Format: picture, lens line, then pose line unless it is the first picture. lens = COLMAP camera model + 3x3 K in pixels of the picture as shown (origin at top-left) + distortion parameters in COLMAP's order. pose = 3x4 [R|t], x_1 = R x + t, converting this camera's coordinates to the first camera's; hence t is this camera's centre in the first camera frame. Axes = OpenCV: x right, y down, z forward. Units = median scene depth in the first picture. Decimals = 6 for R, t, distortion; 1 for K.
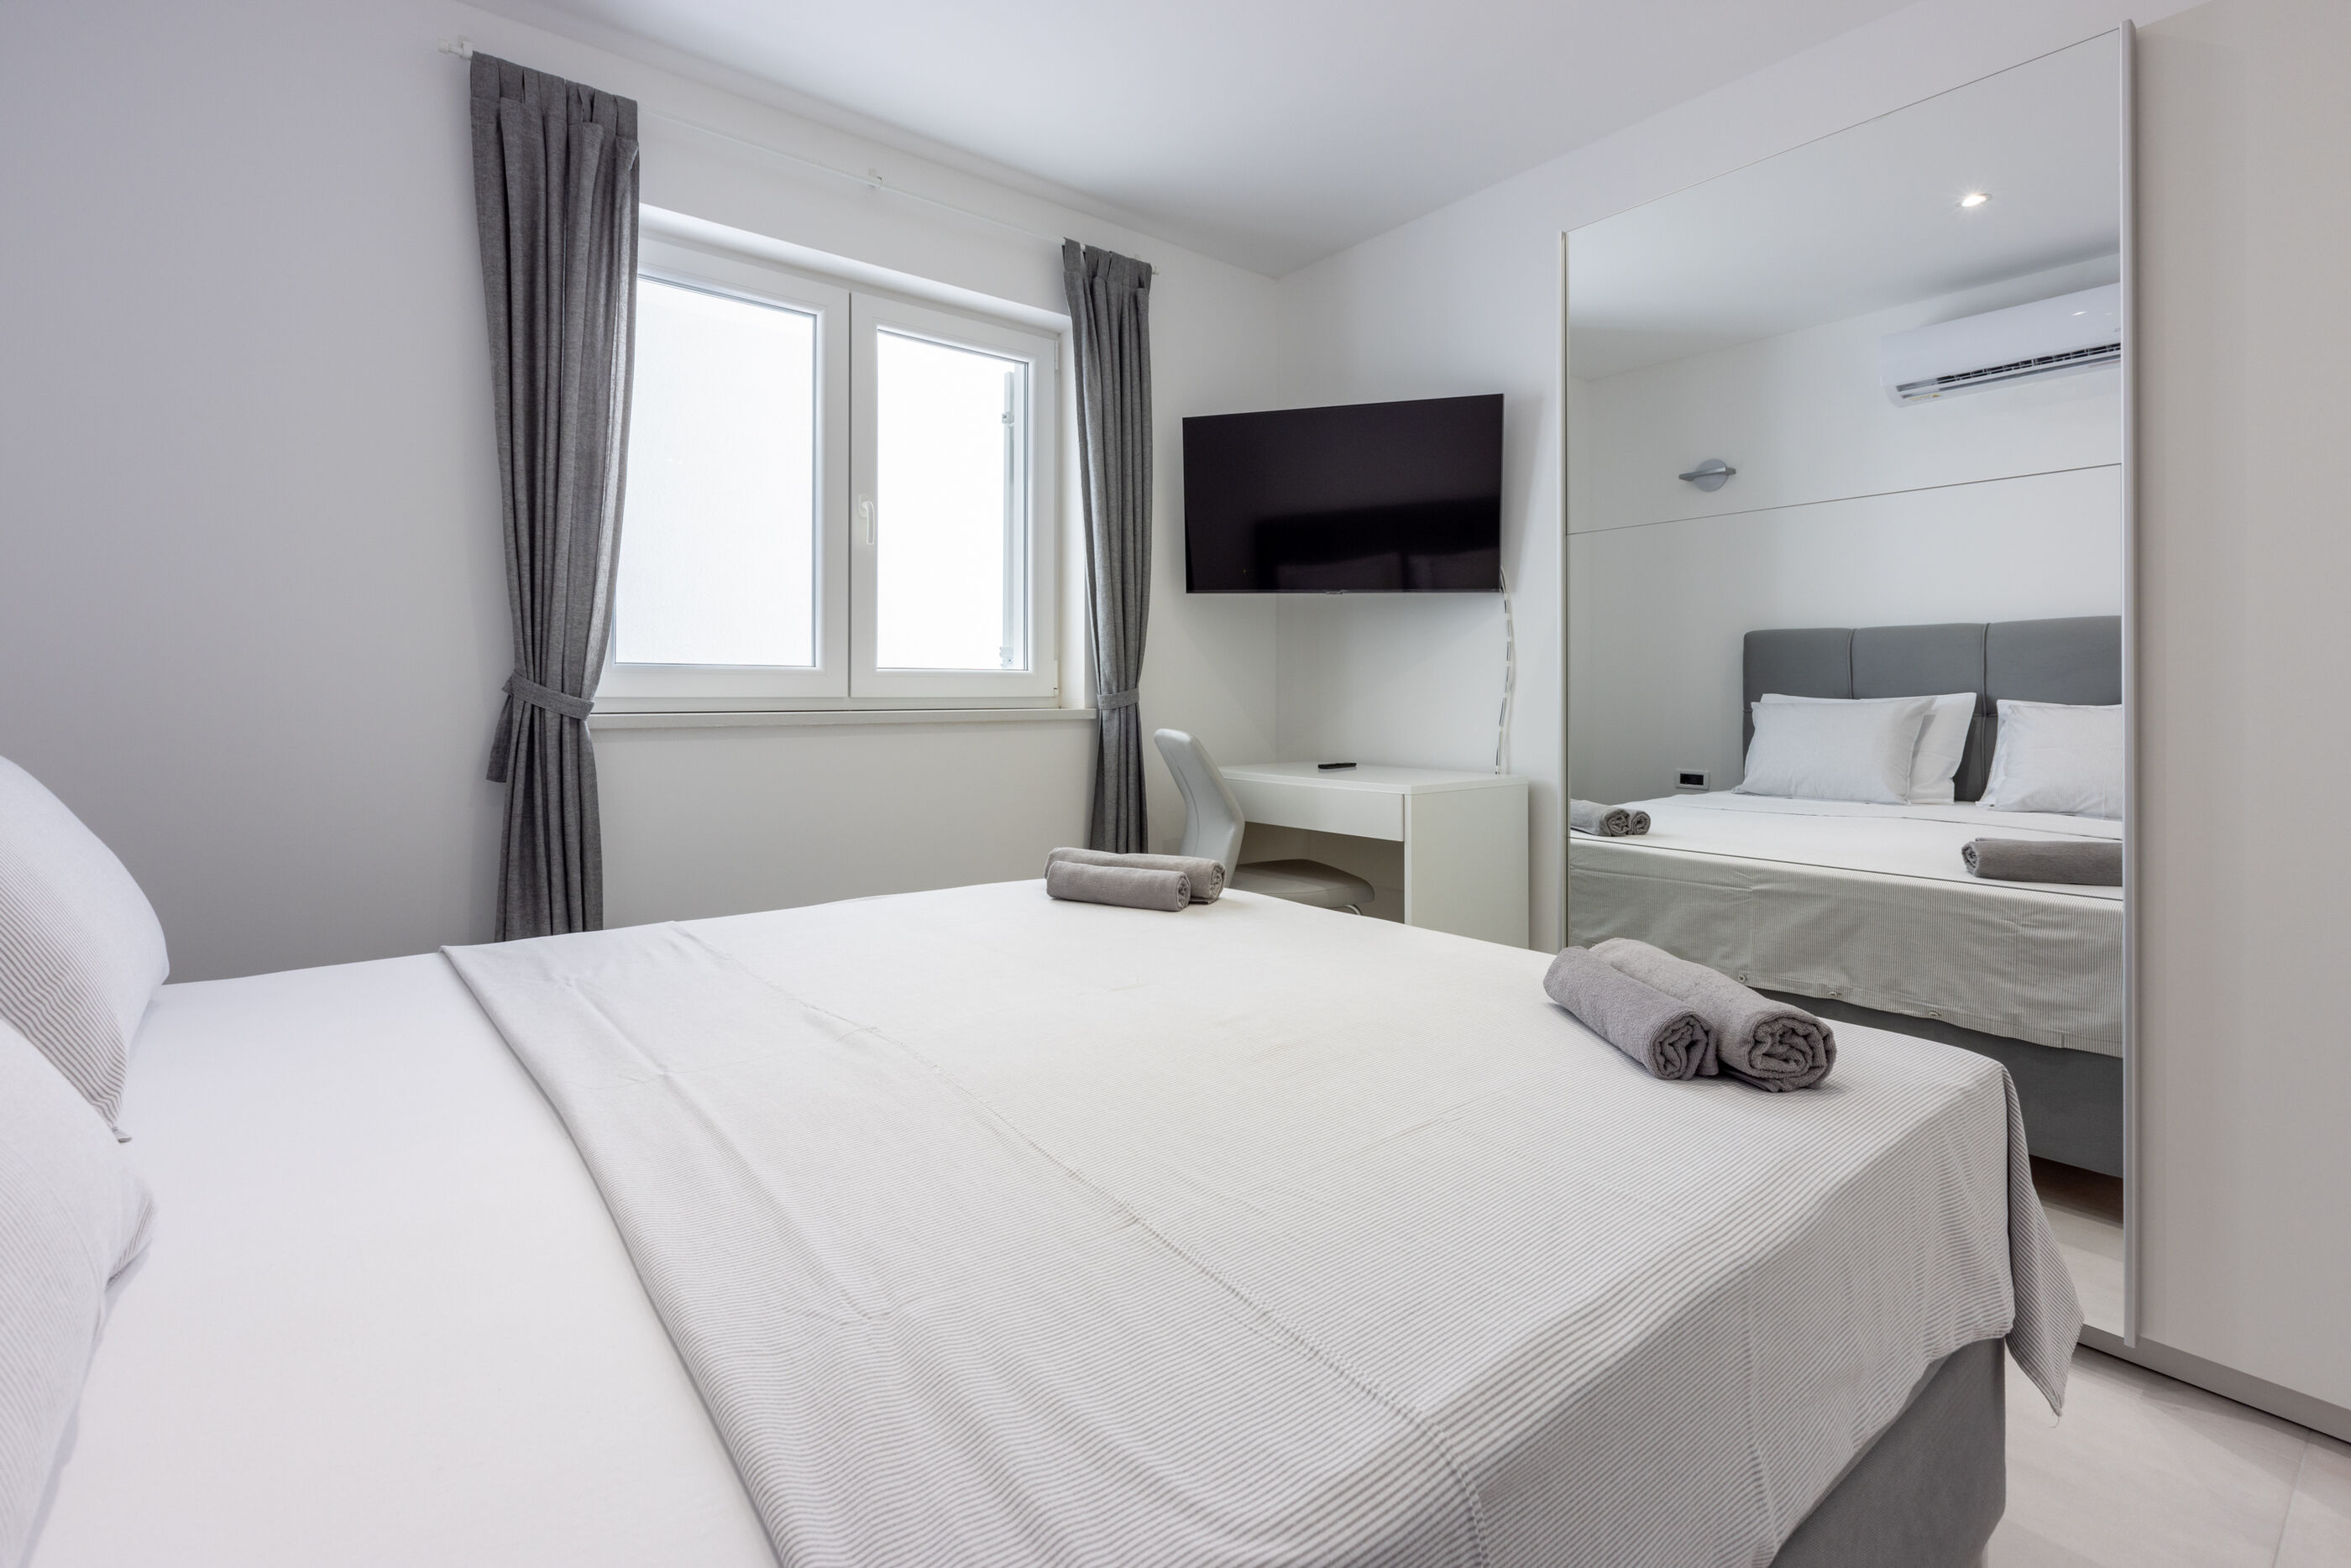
lens RADIAL K [[1089.5, 0, 1170.9], [0, 1089.5, 701.8], [0, 0, 1]] dist [-0.003147, -0.000814]
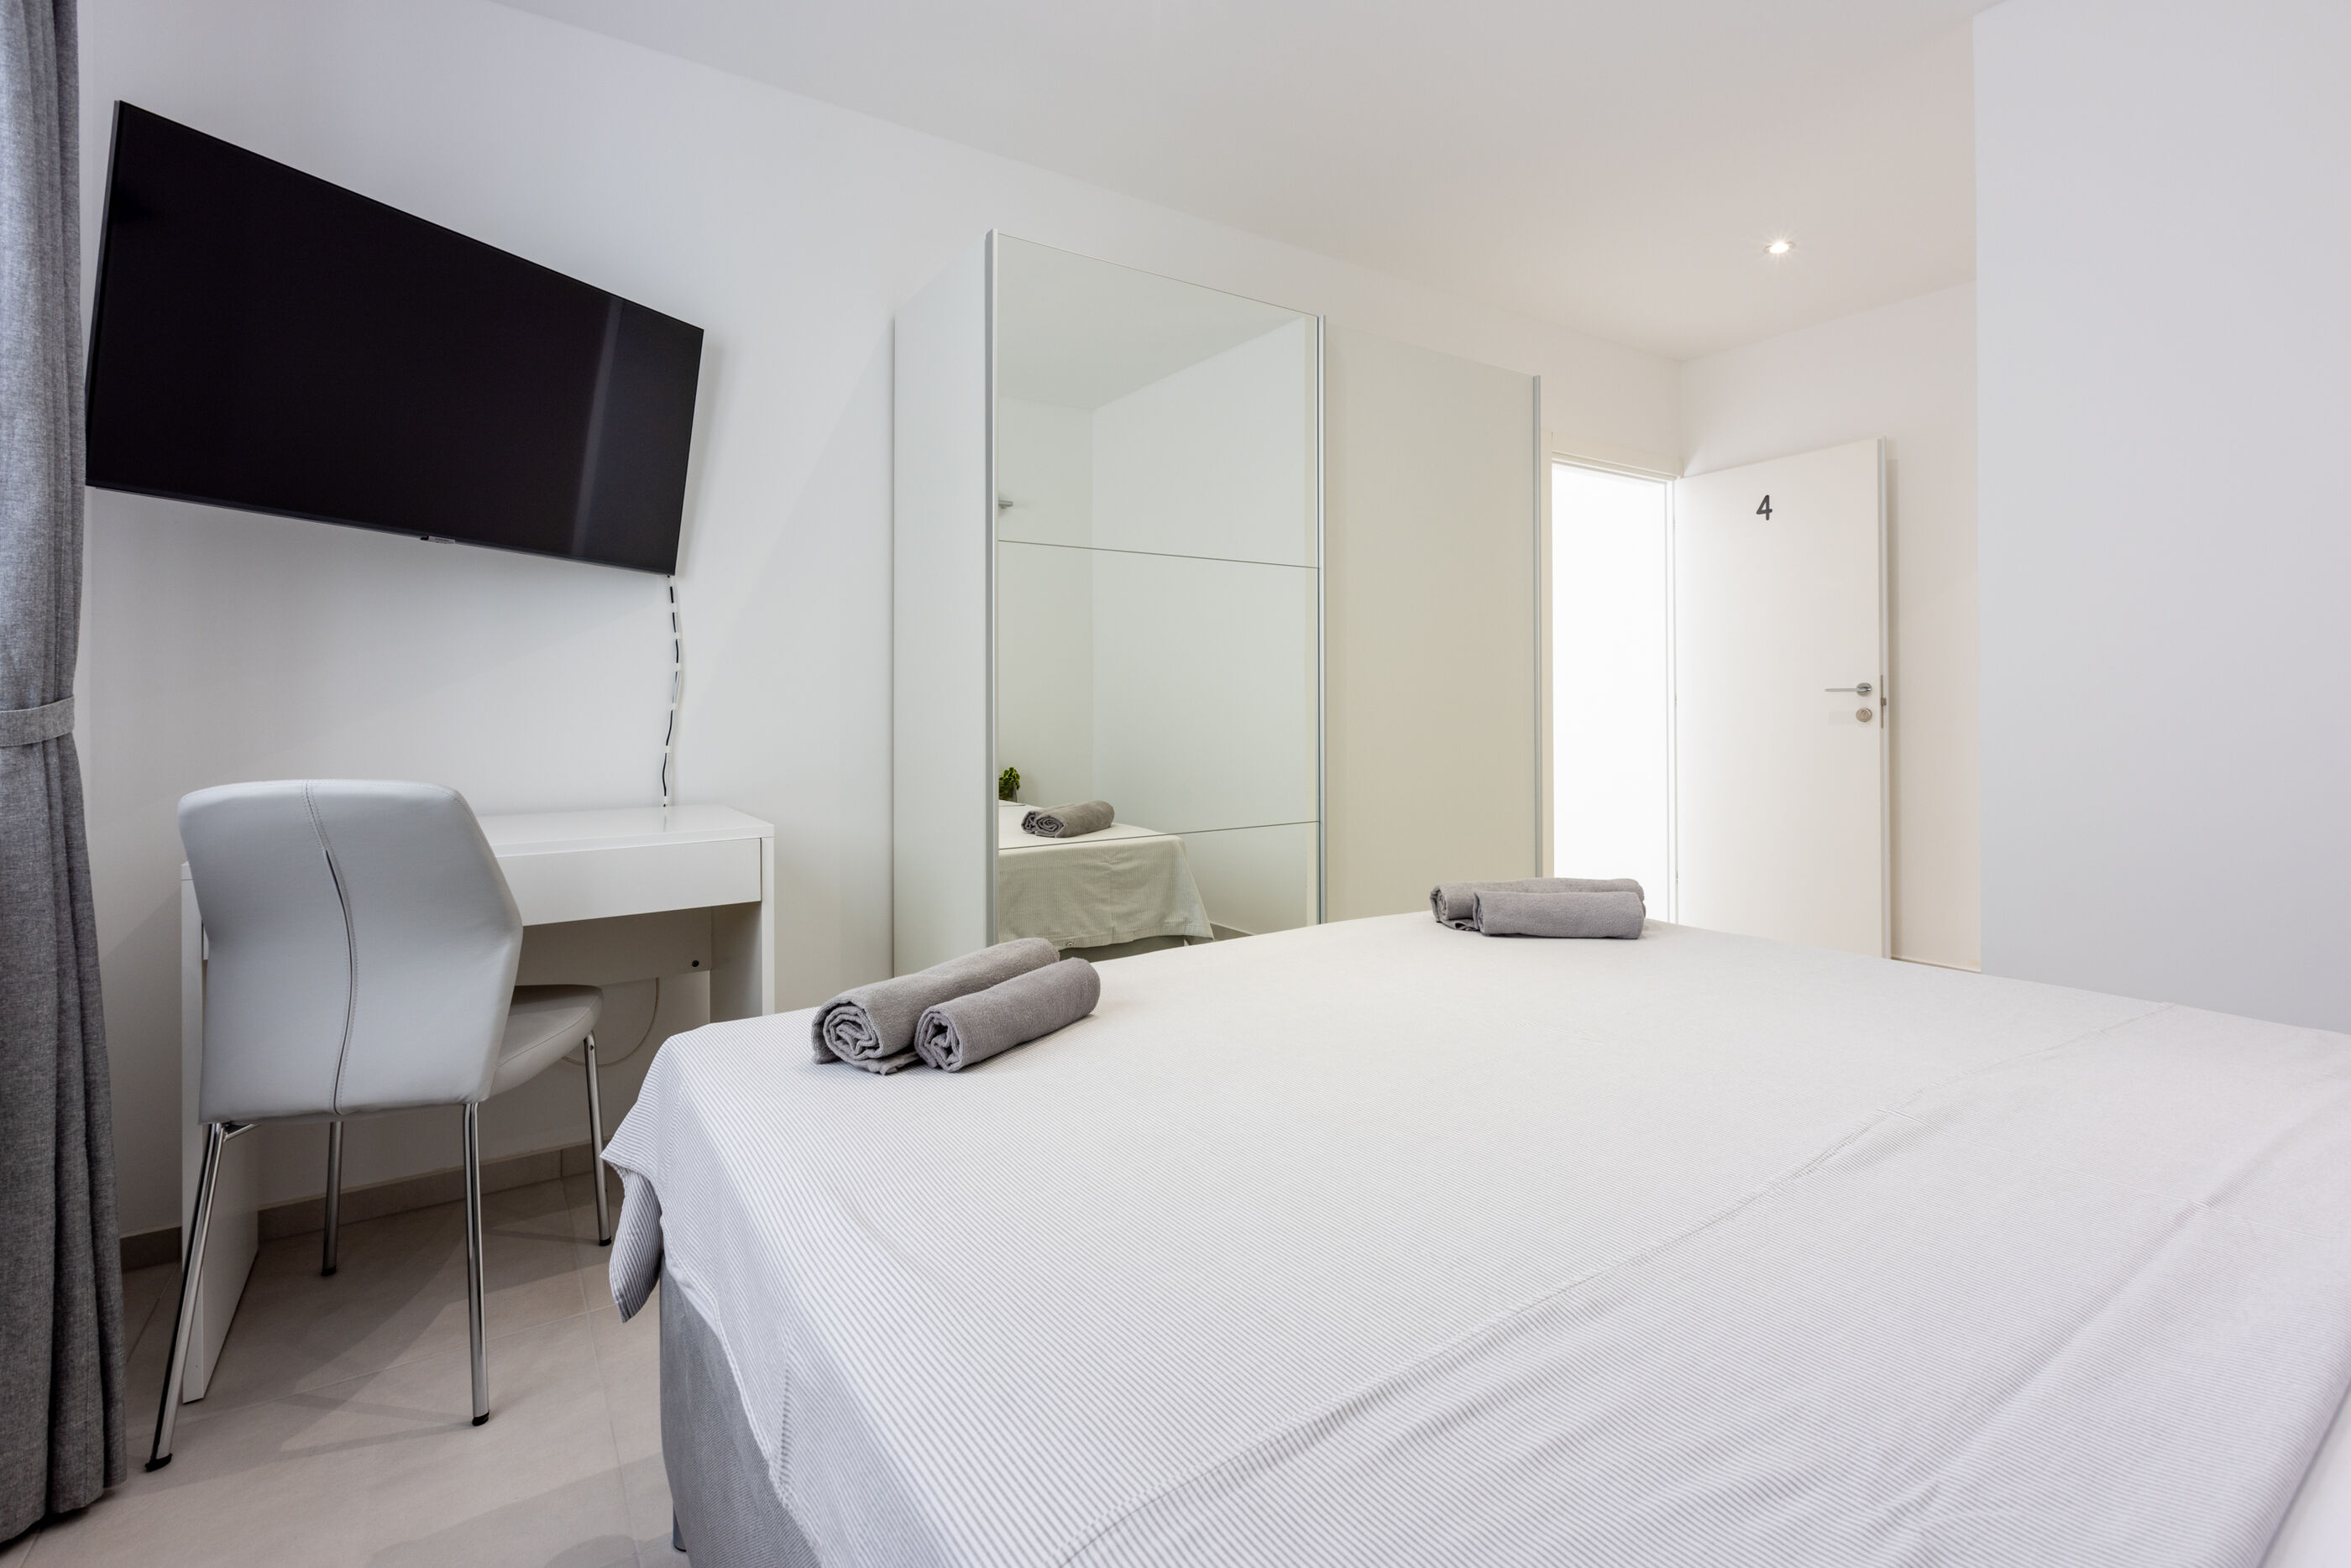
lens RADIAL K [[1089.5, 0, 1135.1], [0, 1089.5, 687.6], [0, 0, 1]] dist [-0.003147, -0.000814]
pose [[0.083448, 0.008284, 0.996478, -0.637495], [0.005353, 0.999947, -0.008761, -0.014697], [-0.996498, 0.006065, 0.083400, 0.826184]]
